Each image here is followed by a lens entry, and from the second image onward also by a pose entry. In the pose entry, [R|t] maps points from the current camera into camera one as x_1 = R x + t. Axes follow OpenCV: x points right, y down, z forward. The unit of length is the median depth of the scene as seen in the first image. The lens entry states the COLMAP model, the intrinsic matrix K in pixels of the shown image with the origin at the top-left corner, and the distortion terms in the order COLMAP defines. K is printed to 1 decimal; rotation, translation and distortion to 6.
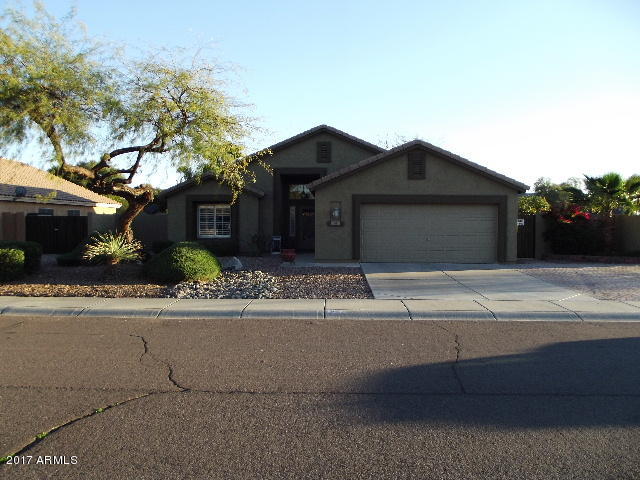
lens RADIAL K [[533.4, 0, 314.9], [0, 533.4, 247.0], [0, 0, 1]] dist [-0.067770, 0.038148]
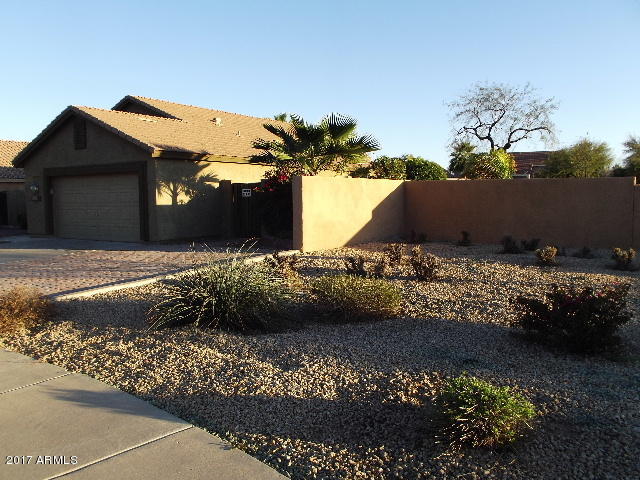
lens RADIAL K [[533.4, 0, 315.1], [0, 533.4, 239.0], [0, 0, 1]] dist [-0.067770, 0.038148]
pose [[0.856155, 0.031550, -0.515755, 1.007541], [-0.012158, 0.999088, 0.040935, -0.014346], [0.516576, -0.028776, 0.855758, 0.423750]]
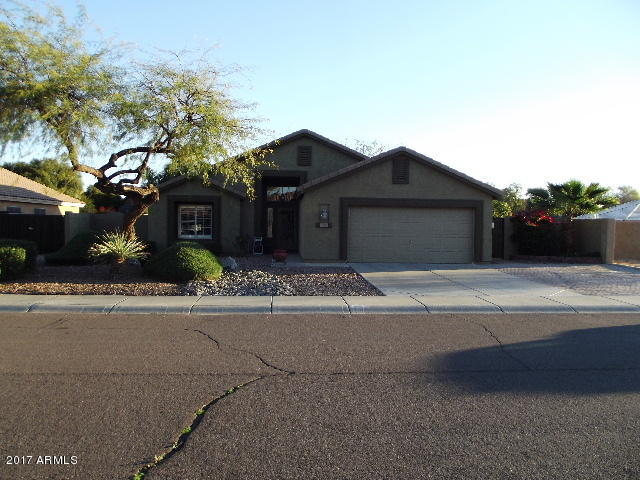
lens RADIAL K [[533.4, 0, 316.2], [0, 533.4, 245.3], [0, 0, 1]] dist [-0.067770, 0.038148]
pose [[0.994128, 0.005373, 0.108077, -0.088545], [-0.004676, 0.999967, -0.006702, 0.002707], [-0.108110, 0.006158, 0.994120, -0.032877]]
